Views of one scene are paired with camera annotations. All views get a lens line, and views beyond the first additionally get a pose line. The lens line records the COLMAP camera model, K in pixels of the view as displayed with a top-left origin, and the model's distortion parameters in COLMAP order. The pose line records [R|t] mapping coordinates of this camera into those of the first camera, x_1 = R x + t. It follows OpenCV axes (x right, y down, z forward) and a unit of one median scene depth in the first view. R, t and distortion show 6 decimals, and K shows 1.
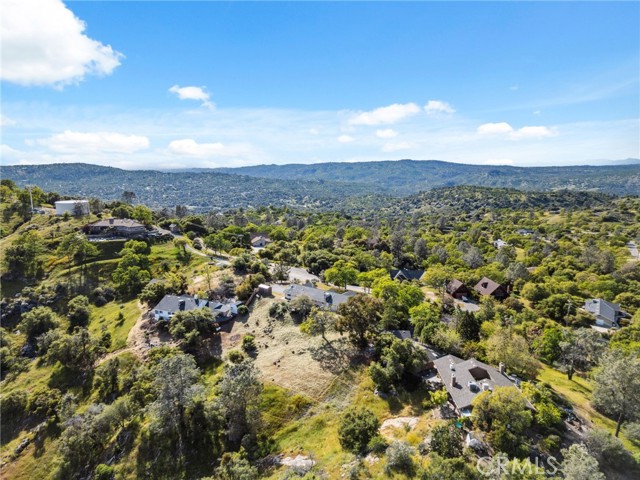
lens RADIAL K [[446.4, 0, 318.5], [0, 446.4, 242.0], [0, 0, 1]] dist [0.064343, -0.063695]
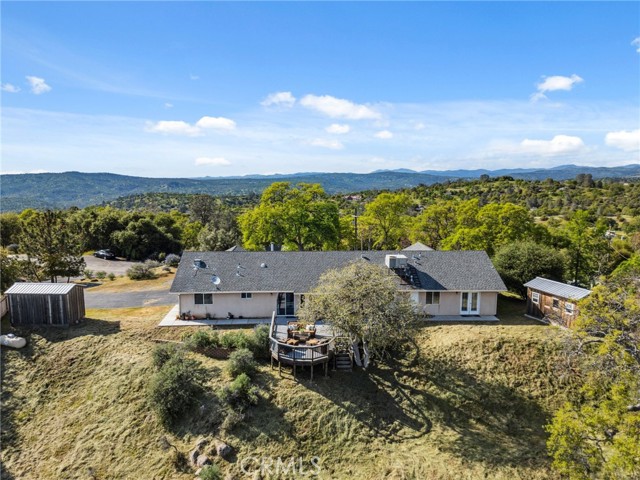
lens RADIAL K [[446.4, 0, 318.5], [0, 446.4, 242.0], [0, 0, 1]] dist [0.064343, -0.063695]
pose [[0.771804, -0.095837, 0.628596, -0.111681], [0.116137, 0.993194, 0.008830, 0.066569], [-0.625164, 0.066188, 0.777682, 0.552370]]
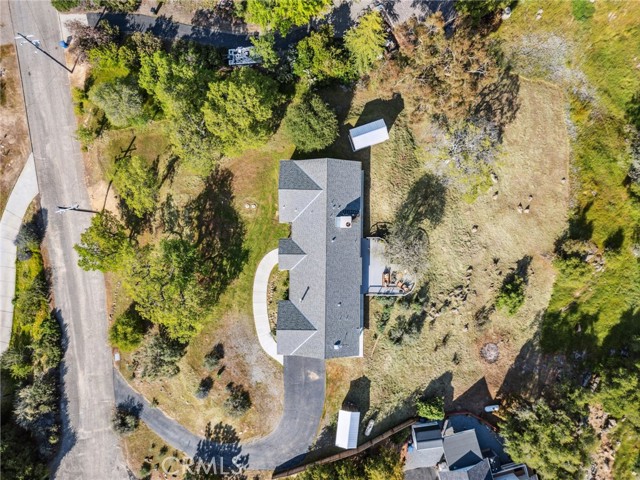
lens RADIAL K [[446.4, 0, 318.5], [0, 446.4, 242.0], [0, 0, 1]] dist [0.064343, -0.063695]
pose [[-0.593849, -0.804120, 0.027099, 0.005263], [0.159063, -0.084320, 0.983661, -0.184139], [-0.788696, 0.588457, 0.177980, 0.635070]]
